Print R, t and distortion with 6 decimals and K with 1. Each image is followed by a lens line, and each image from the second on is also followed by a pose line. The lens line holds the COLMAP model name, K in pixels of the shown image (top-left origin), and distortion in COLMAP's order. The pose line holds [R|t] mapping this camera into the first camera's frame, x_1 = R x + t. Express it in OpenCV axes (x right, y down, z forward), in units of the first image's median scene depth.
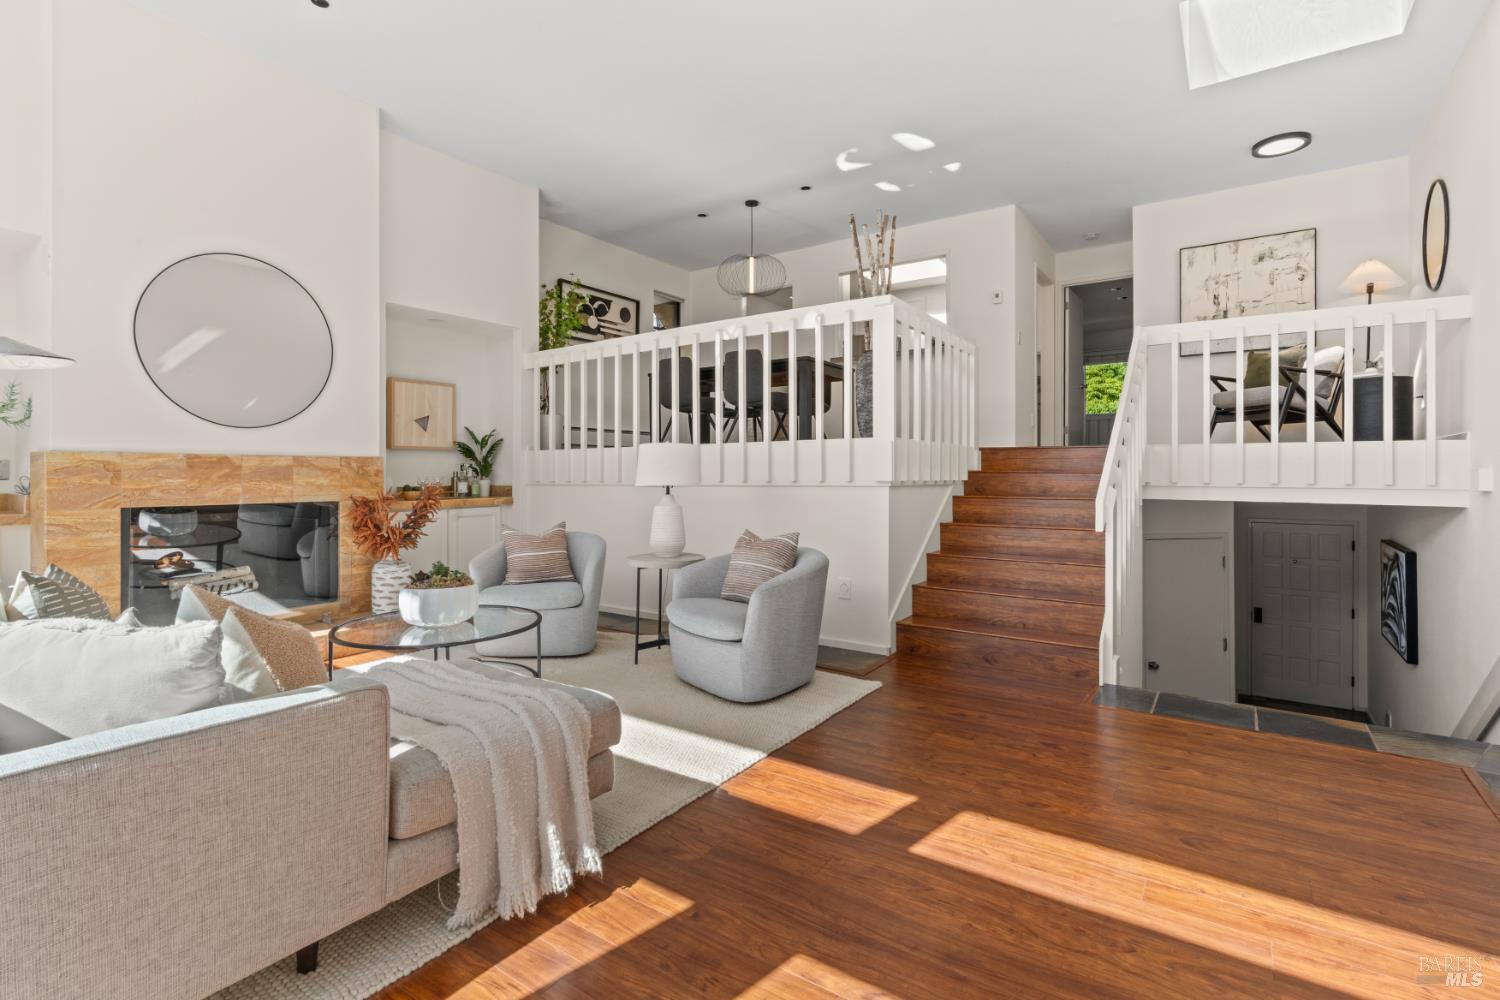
lens RADIAL K [[705.1, 0, 743.6], [0, 705.1, 470.7], [0, 0, 1]] dist [-0.002363, 0.000224]
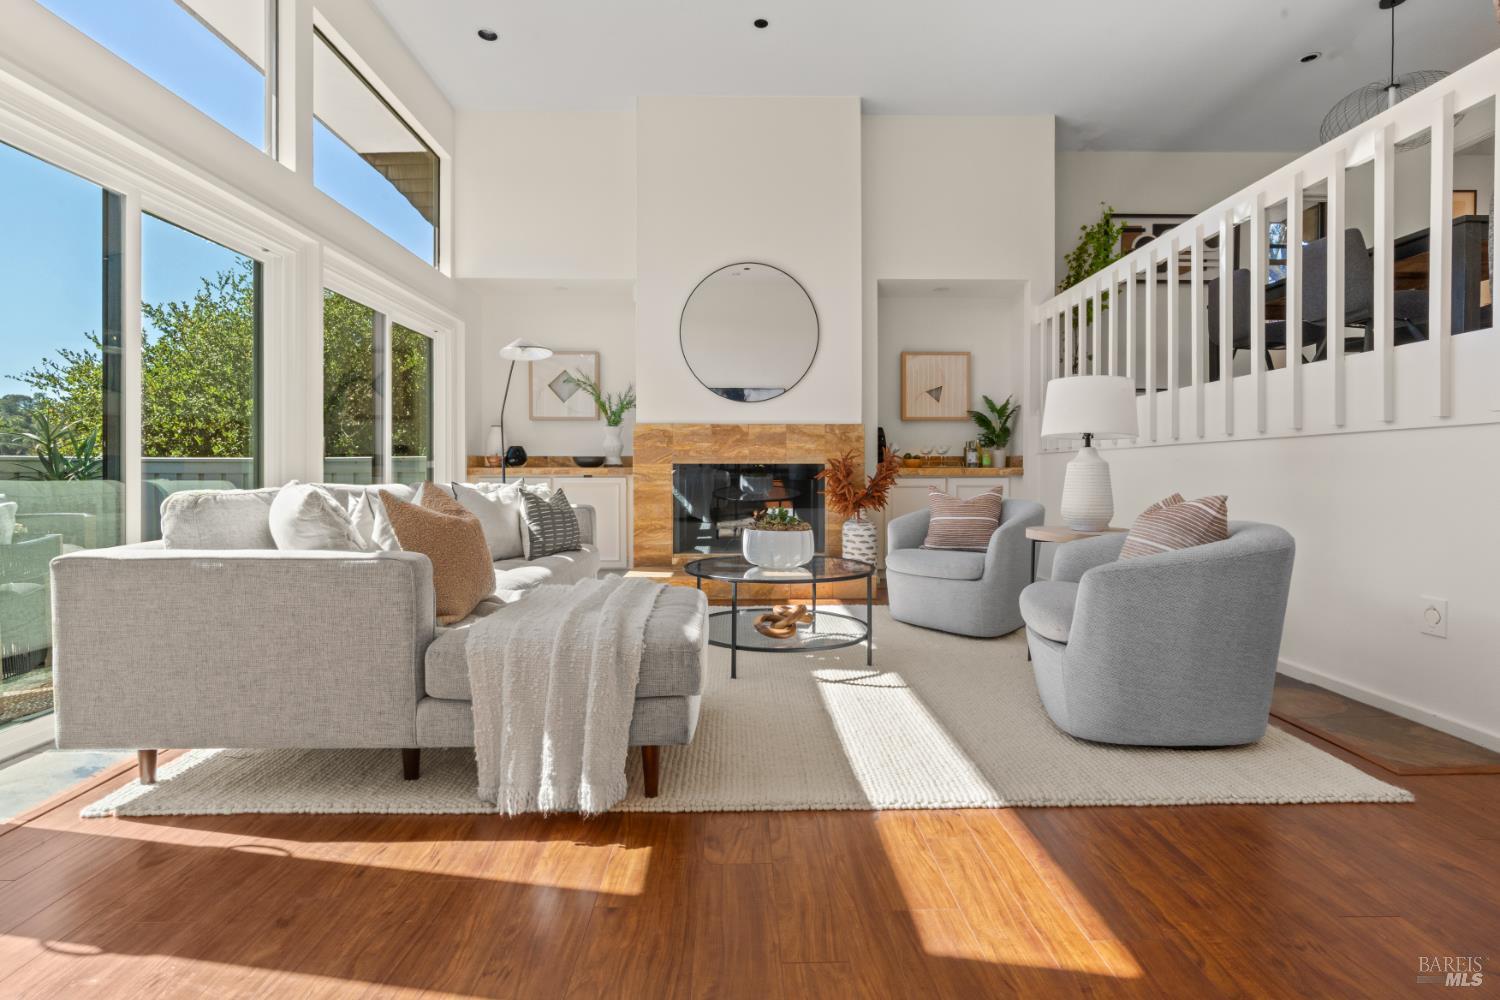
lens RADIAL K [[692.3, 0, 752.9], [0, 692.3, 474.4], [0, 0, 1]] dist [-0.001309, 0.000536]
pose [[0.591059, 0.005757, -0.806608, 0.279597], [0.002128, 0.999960, 0.008696, 0.056181], [0.806626, -0.006856, 0.591023, 0.284950]]
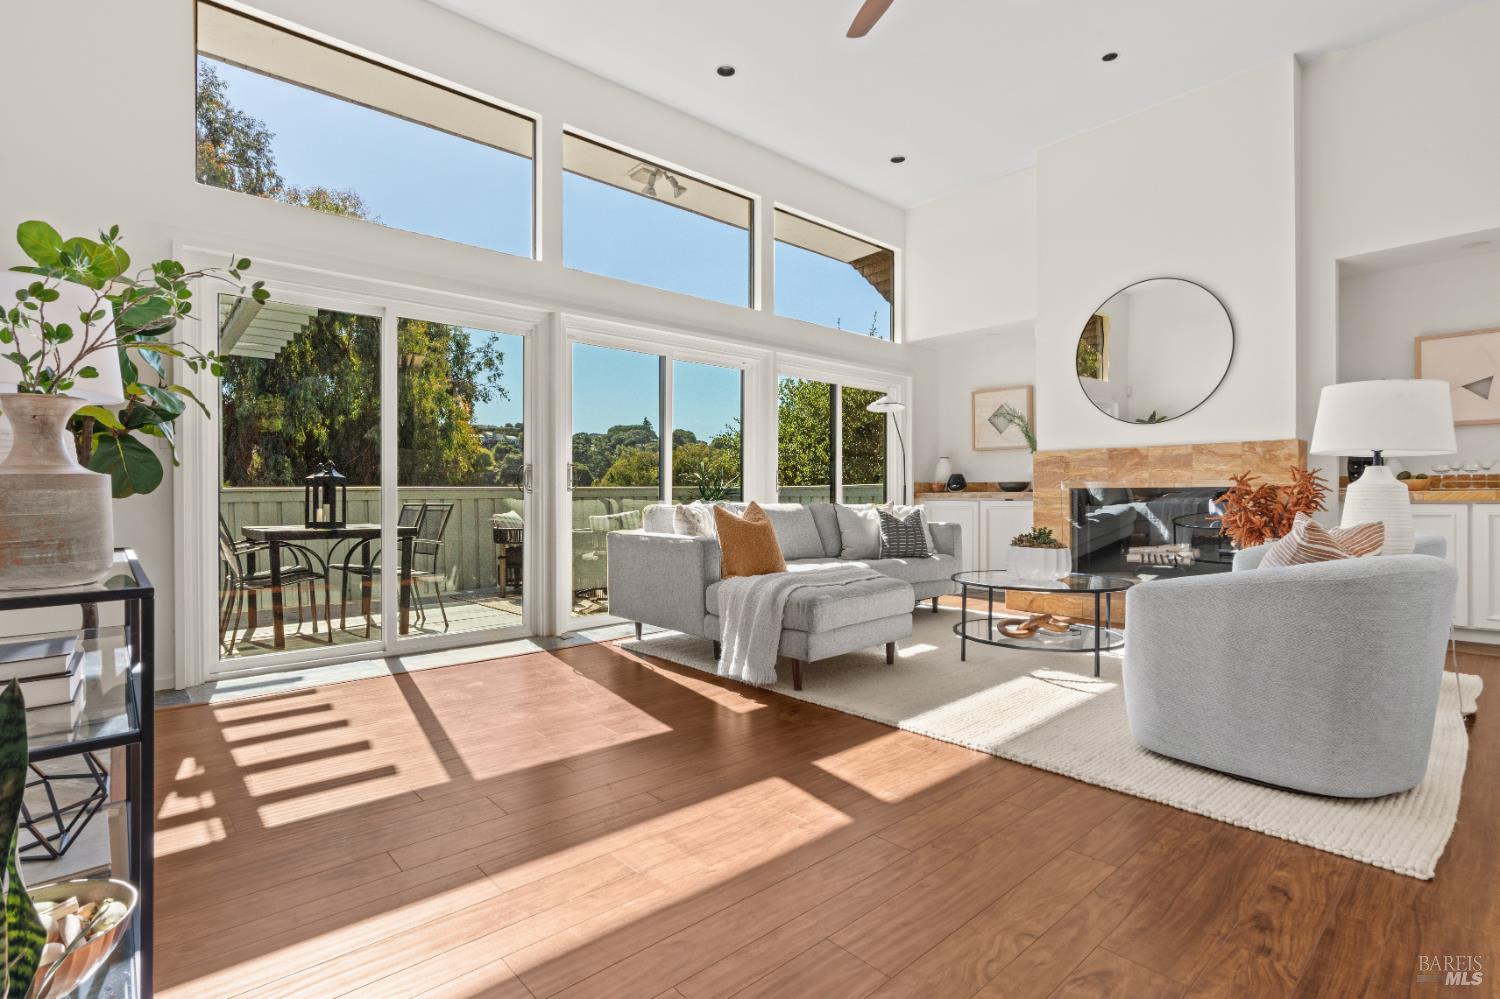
lens RADIAL K [[722.6, 0, 750.0], [0, 722.6, 499.5], [0, 0, 1]] dist [-0.000707, 0.000168]
pose [[-0.223842, 0.007609, -0.974596, 0.644708], [0.004930, 0.999966, 0.006674, 0.056879], [0.974613, -0.003311, -0.223872, 0.616536]]
